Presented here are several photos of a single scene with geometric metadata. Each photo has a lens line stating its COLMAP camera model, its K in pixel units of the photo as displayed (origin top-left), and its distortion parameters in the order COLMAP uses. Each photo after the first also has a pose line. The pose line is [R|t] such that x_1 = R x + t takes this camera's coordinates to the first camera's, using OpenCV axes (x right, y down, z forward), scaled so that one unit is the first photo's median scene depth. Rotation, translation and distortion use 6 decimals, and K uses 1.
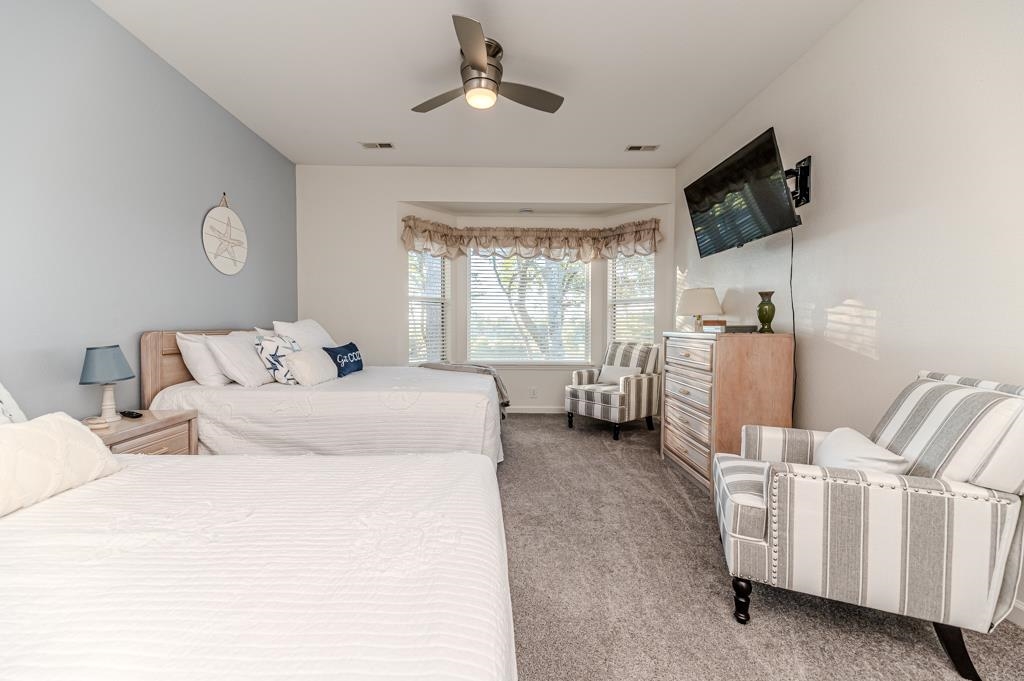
lens RADIAL K [[405.0, 0, 503.5], [0, 405.0, 340.0], [0, 0, 1]] dist [0.000995, 0.000146]
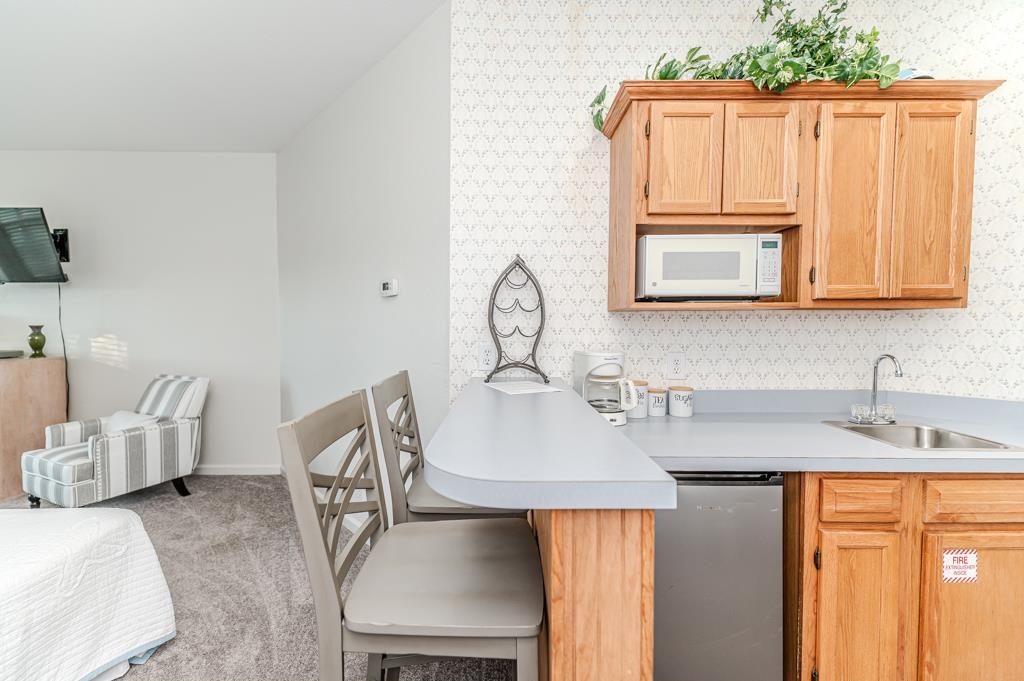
lens RADIAL K [[405.0, 0, 505.8], [0, 405.0, 338.1], [0, 0, 1]] dist [0.000995, 0.000146]
pose [[-0.014781, -0.033496, 0.999330, -1.132033], [0.025058, 0.999112, 0.033859, -0.145156], [-0.999577, 0.025542, -0.013929, -0.806217]]
